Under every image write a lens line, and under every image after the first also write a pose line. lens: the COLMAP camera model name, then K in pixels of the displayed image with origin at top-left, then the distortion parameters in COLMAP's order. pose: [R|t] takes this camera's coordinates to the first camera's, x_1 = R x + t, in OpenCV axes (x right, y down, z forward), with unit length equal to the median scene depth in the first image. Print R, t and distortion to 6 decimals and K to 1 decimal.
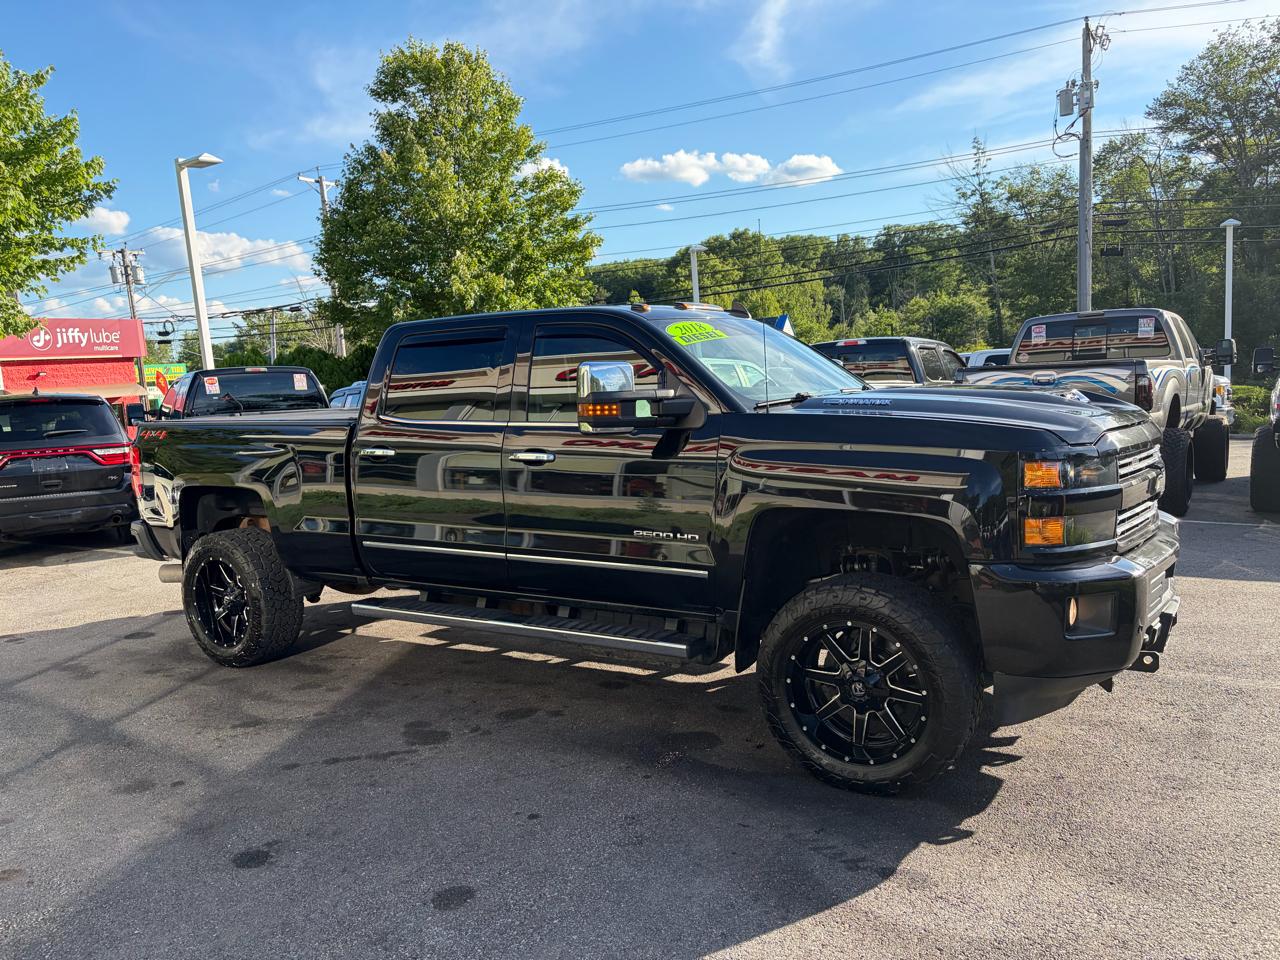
lens RADIAL K [[960.6, 0, 643.7], [0, 960.6, 481.7], [0, 0, 1]] dist [0.039753, -0.032736]
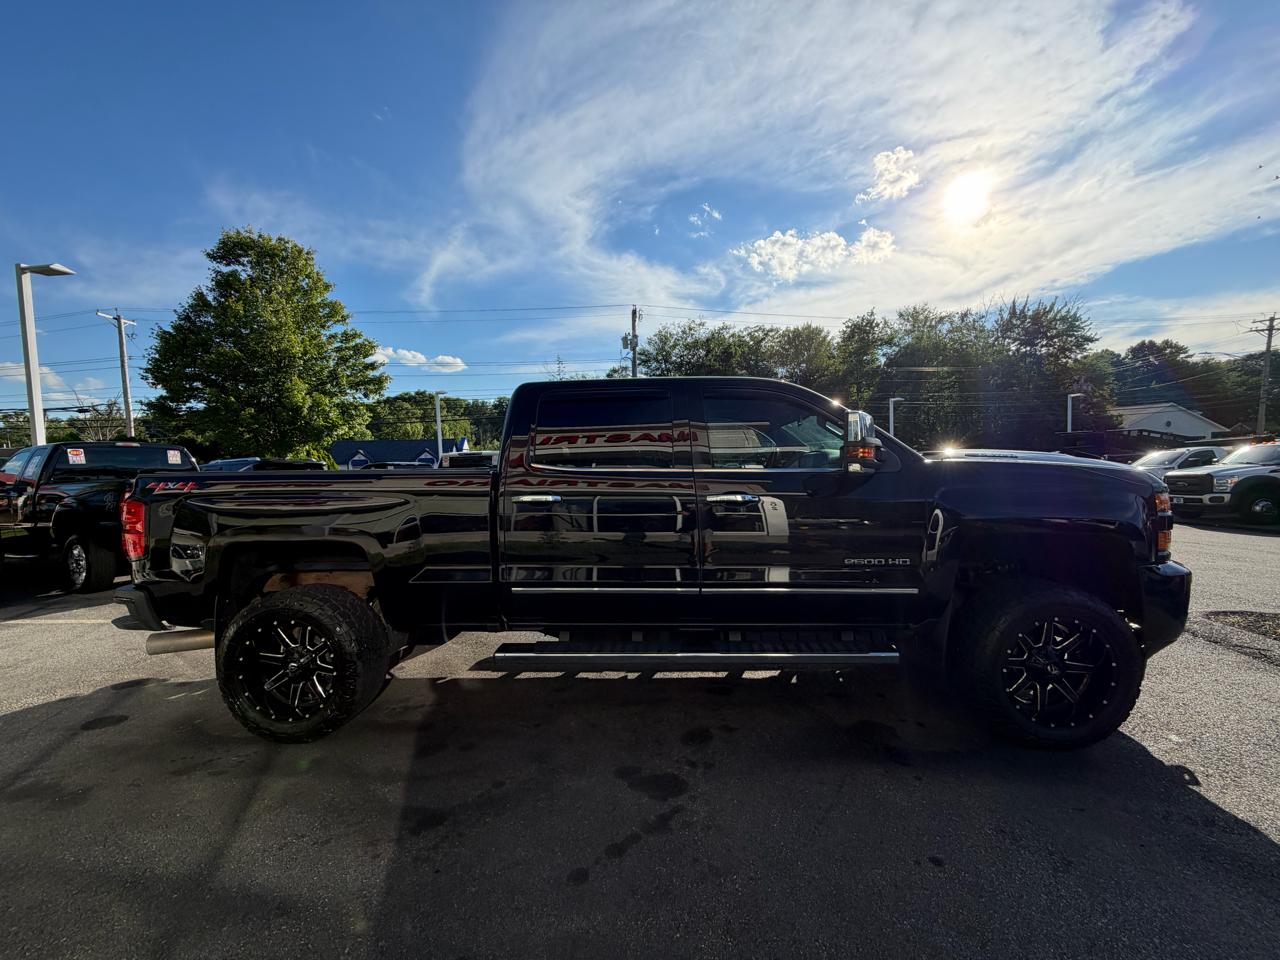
lens RADIAL K [[508.5, 0, 634.2], [0, 508.5, 478.3], [0, 0, 1]] dist [-0.001653, 0.000413]
pose [[0.869329, 0.018558, 0.493885, -0.365468], [0.032830, 0.994920, -0.095170, 0.002413], [-0.493142, 0.098948, 0.864303, 0.387612]]
